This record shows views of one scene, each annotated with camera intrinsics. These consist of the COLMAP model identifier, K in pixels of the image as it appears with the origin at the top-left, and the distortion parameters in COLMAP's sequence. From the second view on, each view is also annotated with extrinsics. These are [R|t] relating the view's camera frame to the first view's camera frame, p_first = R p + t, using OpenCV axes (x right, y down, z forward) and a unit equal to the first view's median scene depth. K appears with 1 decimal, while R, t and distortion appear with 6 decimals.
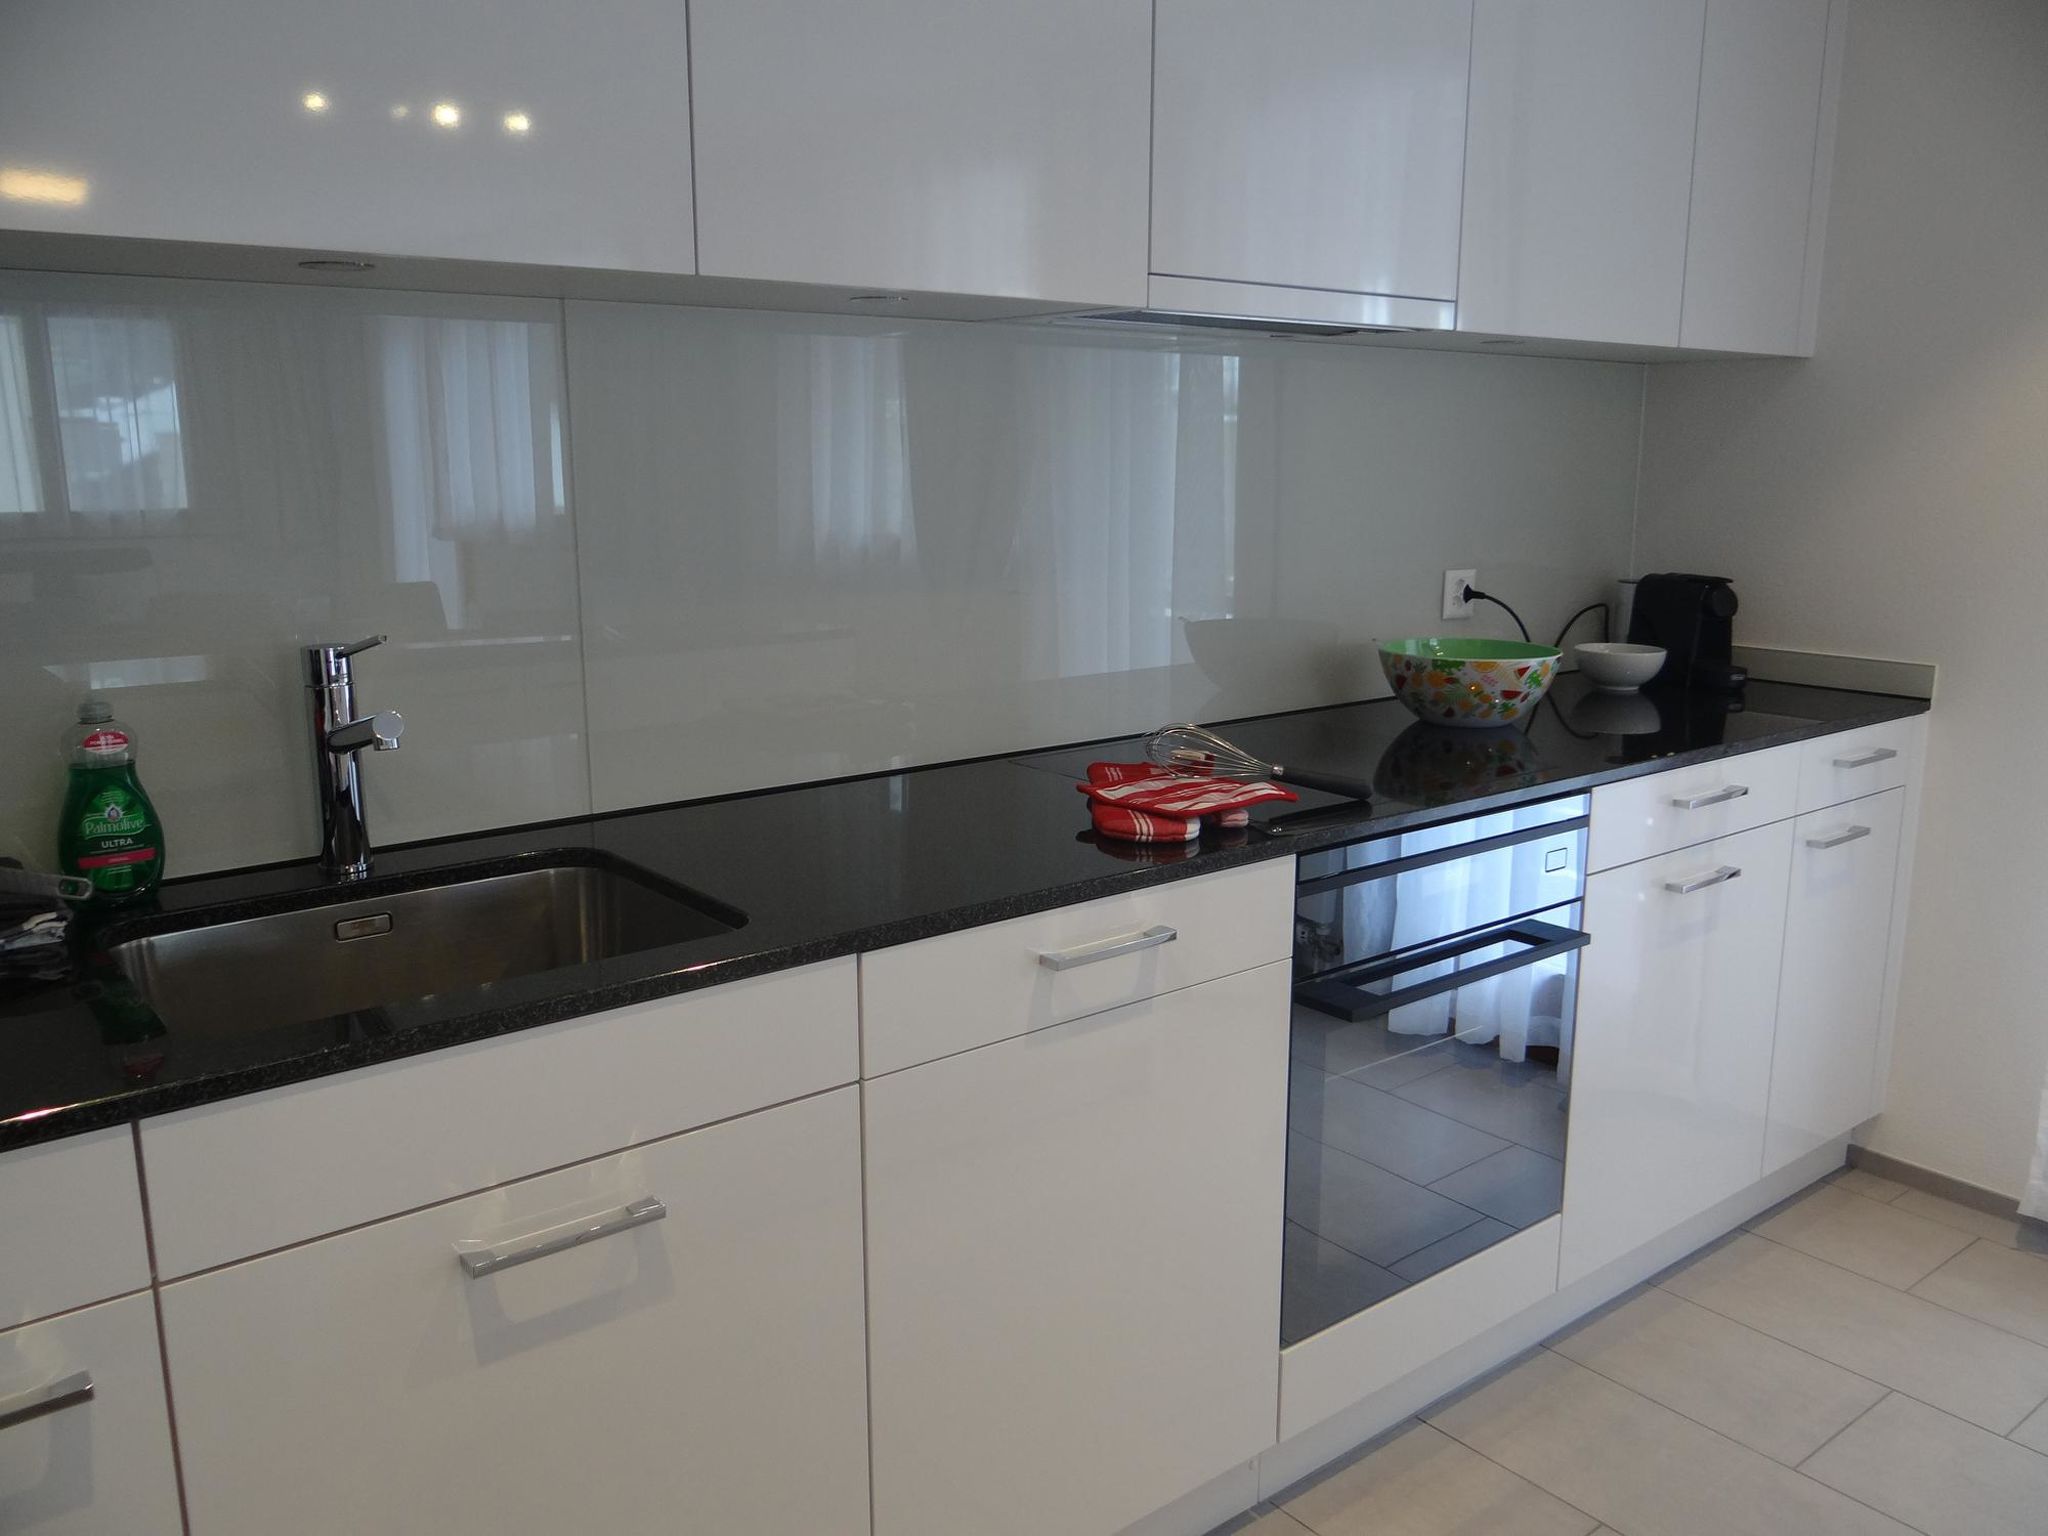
lens RADIAL K [[1631.3, 0, 1024.0], [0, 1631.3, 768.0], [0, 0, 1]] dist [-0.016297, 0.001240]
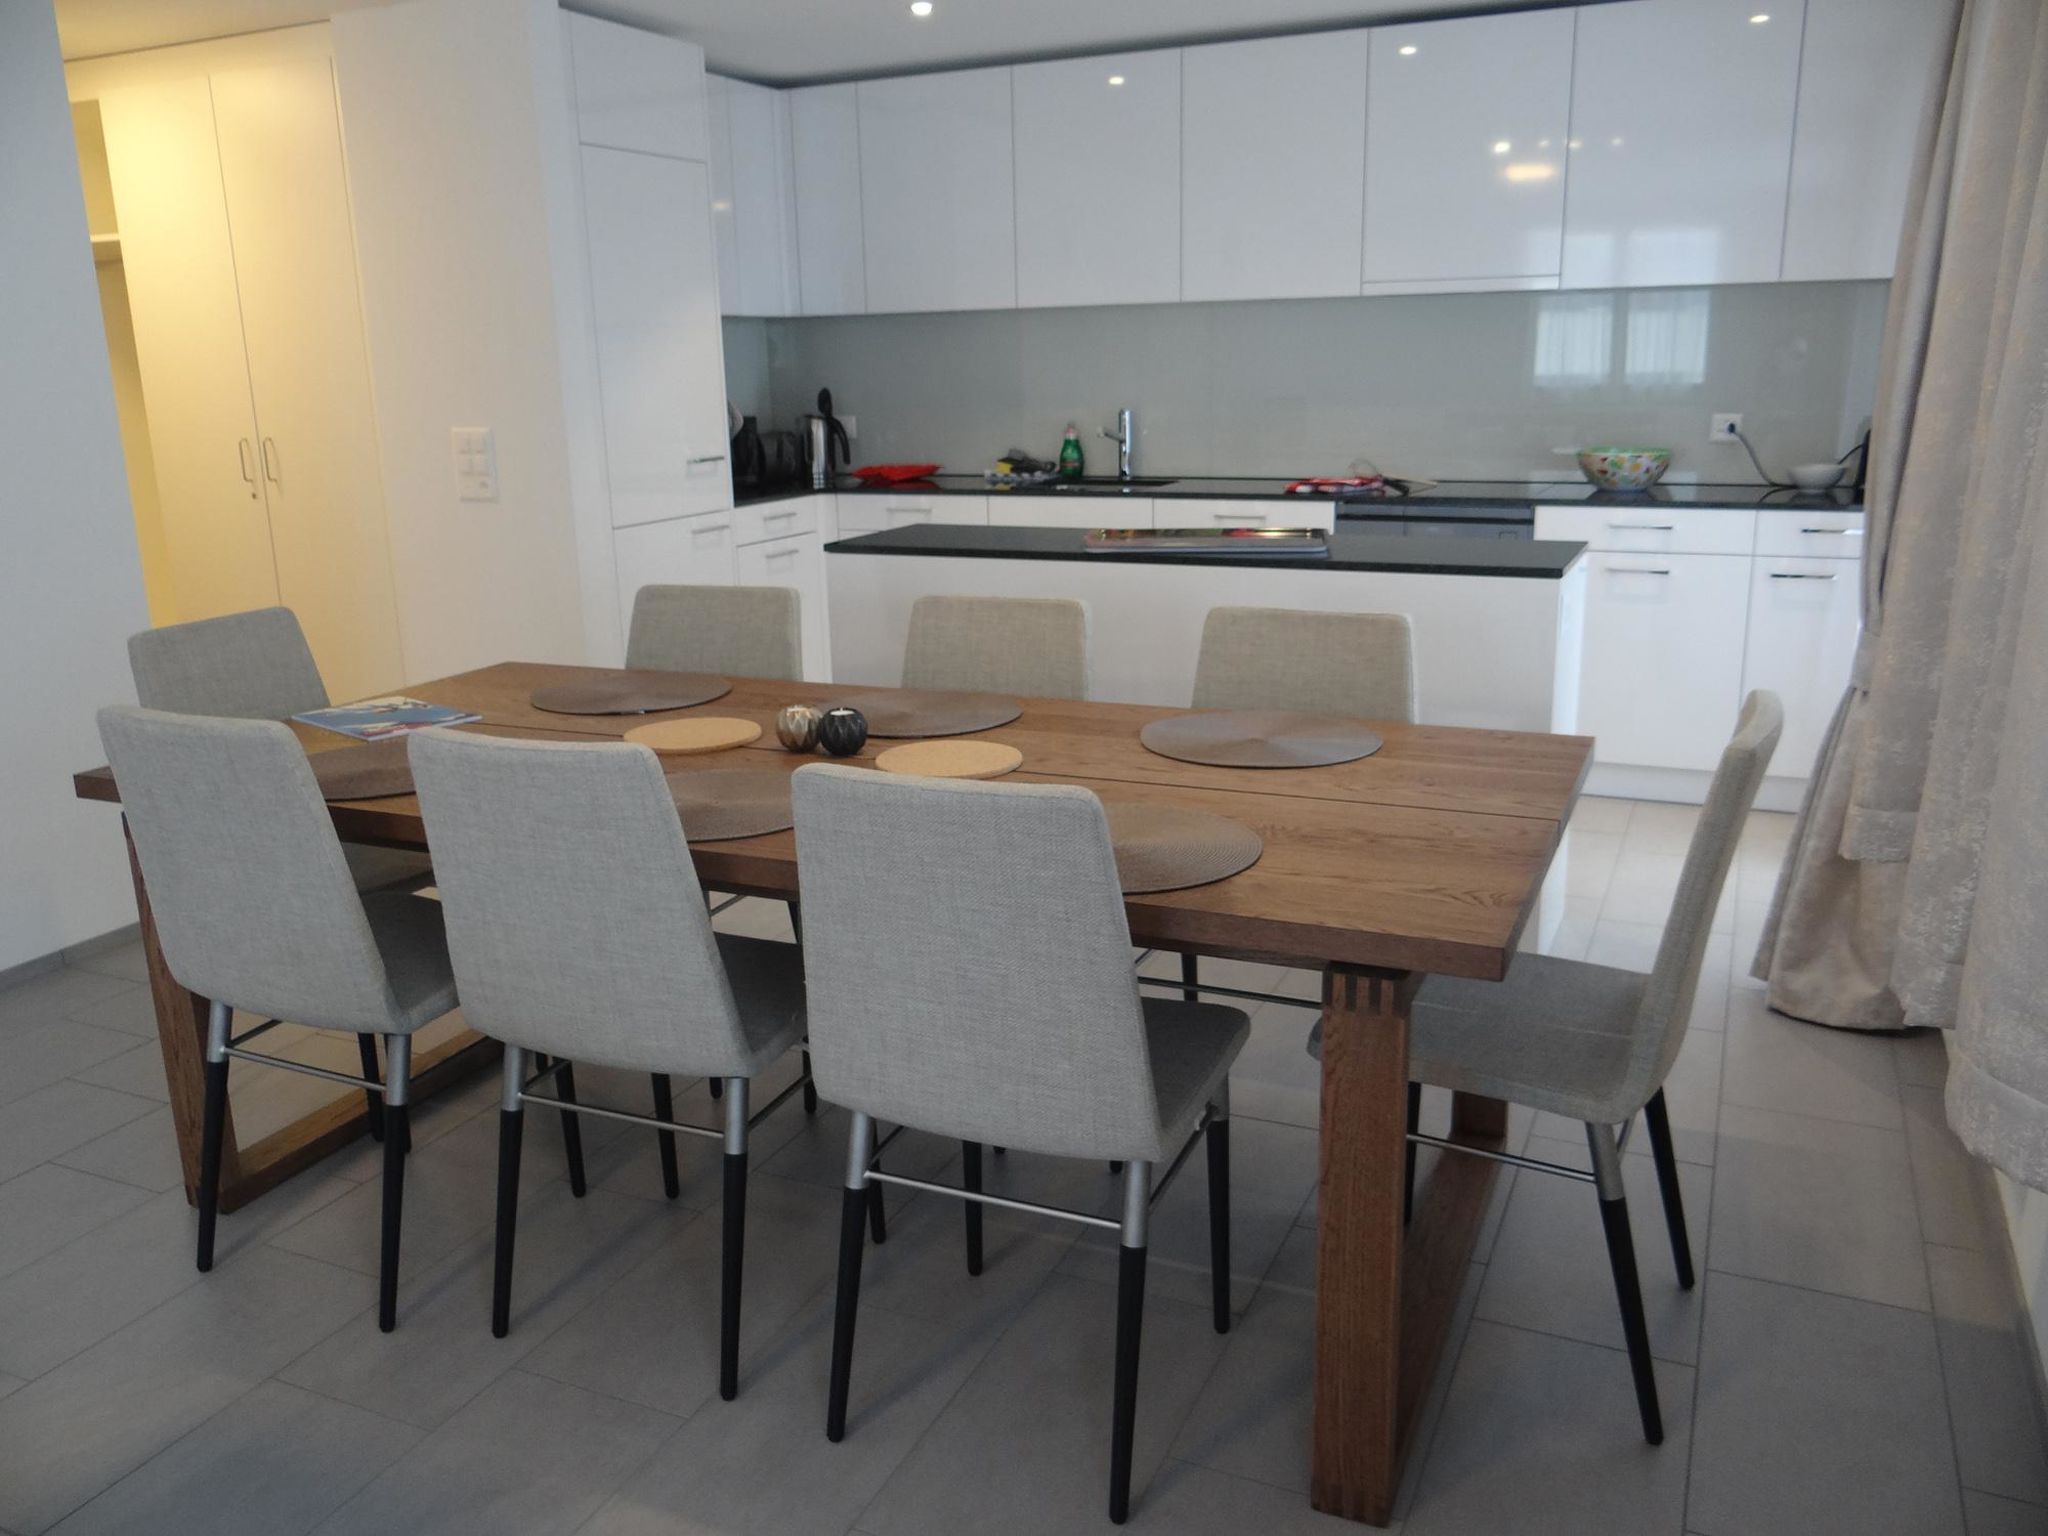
lens RADIAL K [[1603.5, 0, 1024.0], [0, 1603.5, 768.0], [0, 0, 1]] dist [-0.004665, 0.004763]
pose [[0.440767, 0.212824, -0.872026, 2.613143], [-0.156518, 0.974825, 0.158801, 0.158234], [0.883870, 0.066493, 0.462982, -0.725264]]
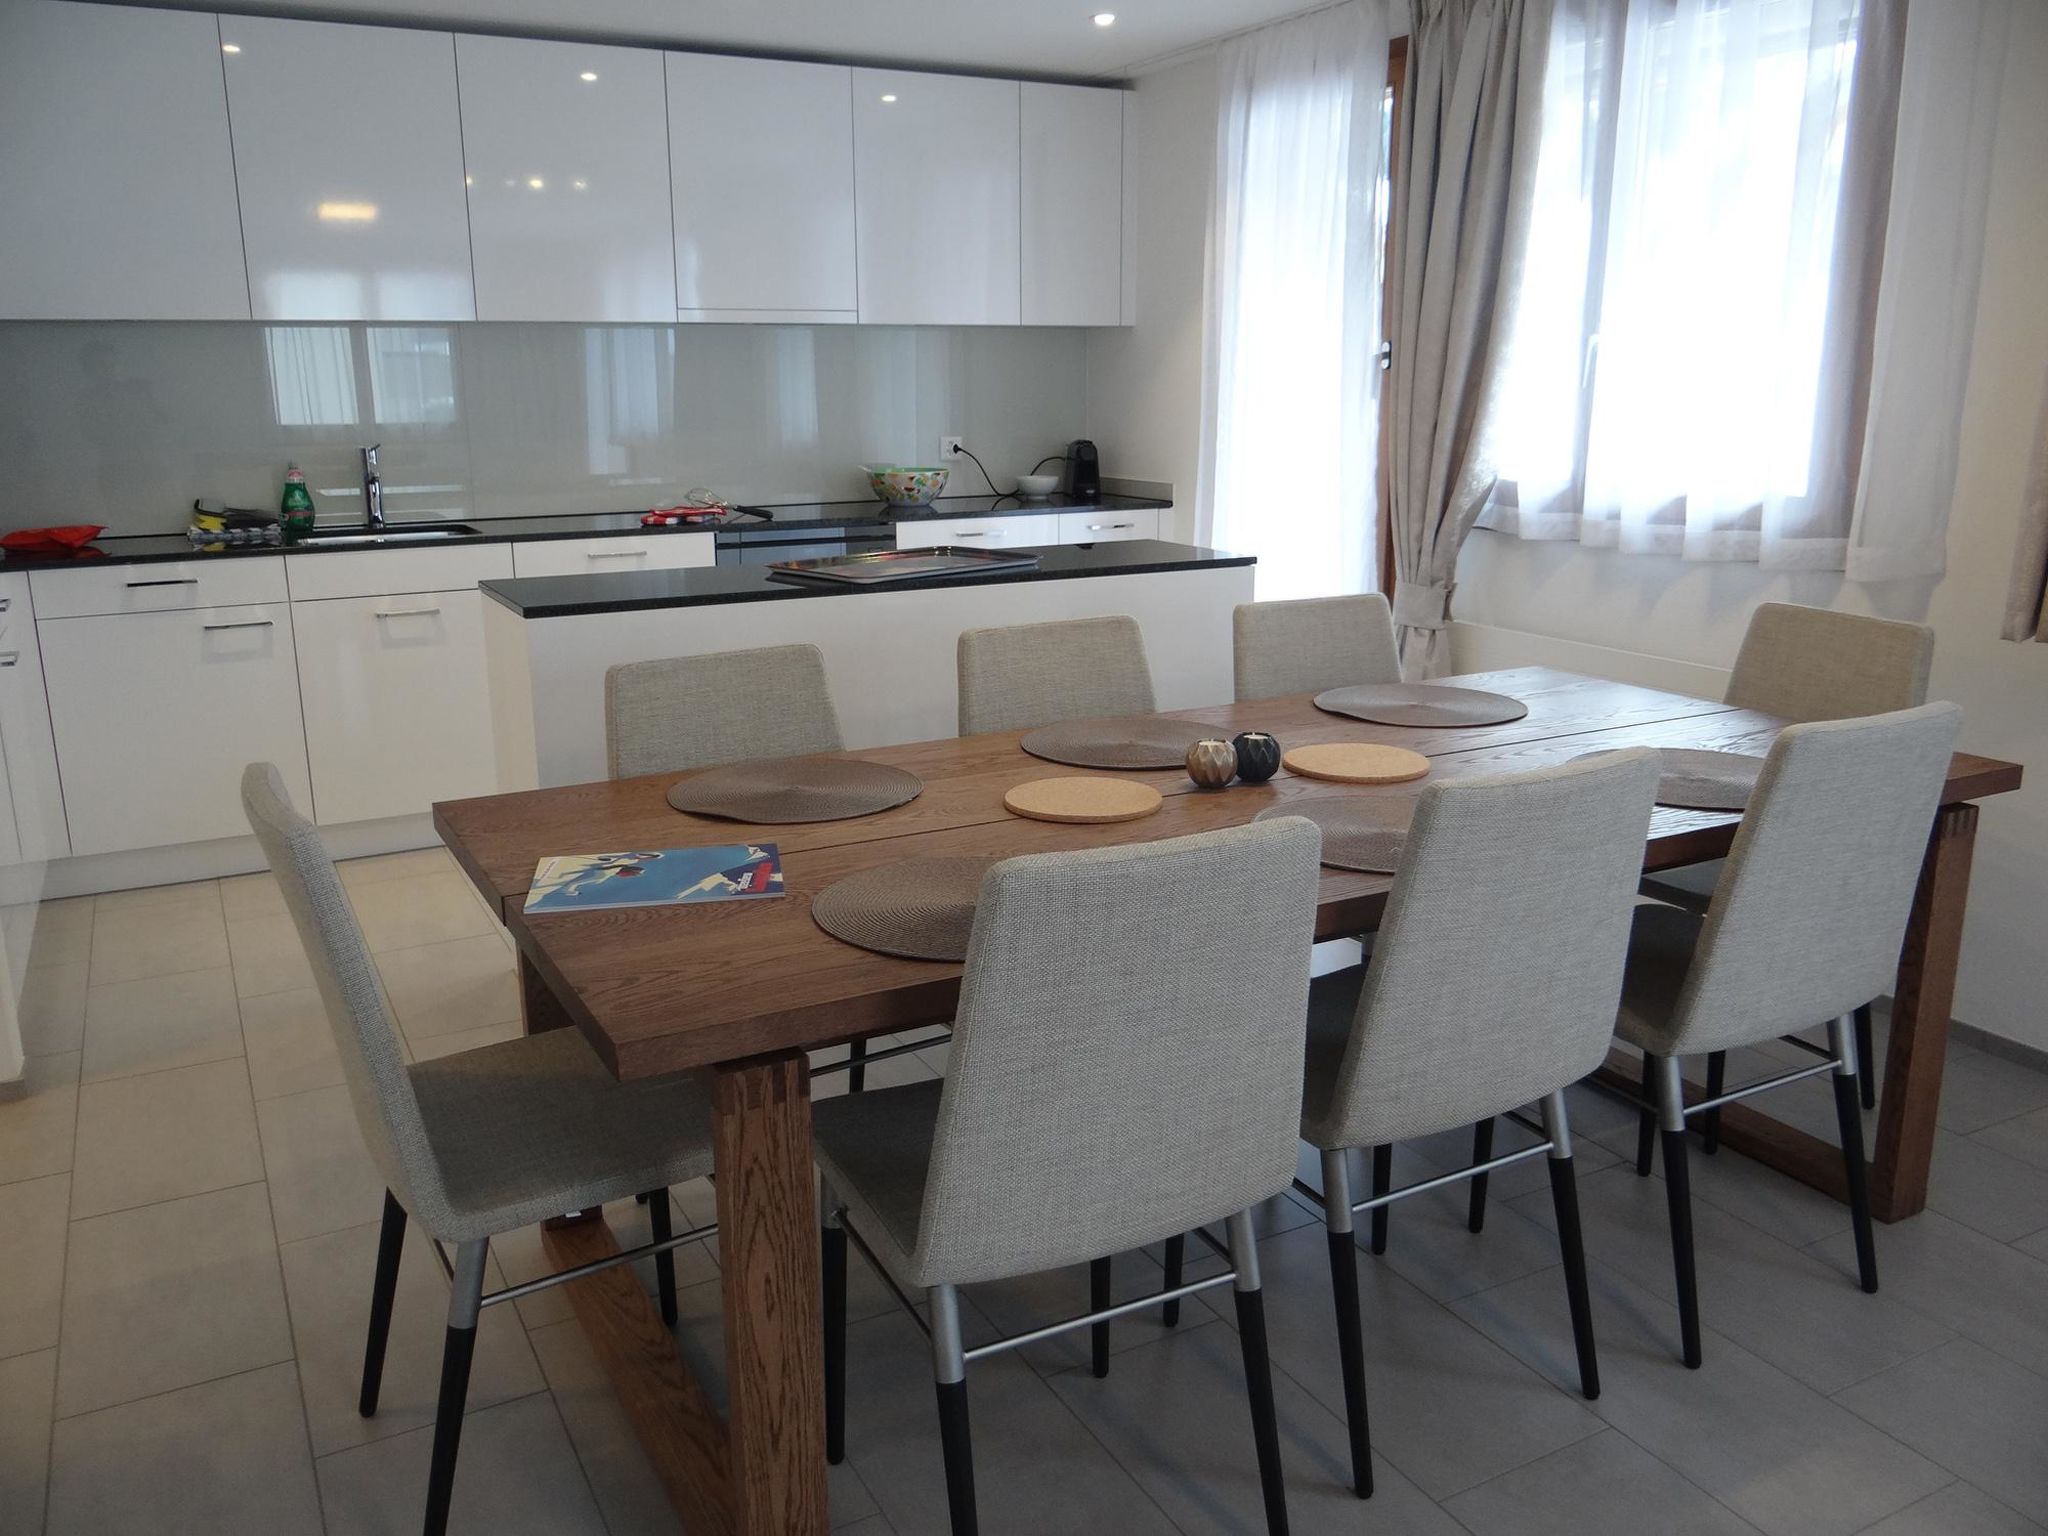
lens RADIAL K [[1631.3, 0, 1024.0], [0, 1631.3, 768.0], [0, 0, 1]] dist [-0.016297, 0.001240]
pose [[0.982112, 0.036357, -0.184752, 1.294432], [-0.028875, 0.998657, 0.043028, 0.342385], [0.186068, -0.036923, 0.981843, -1.680893]]
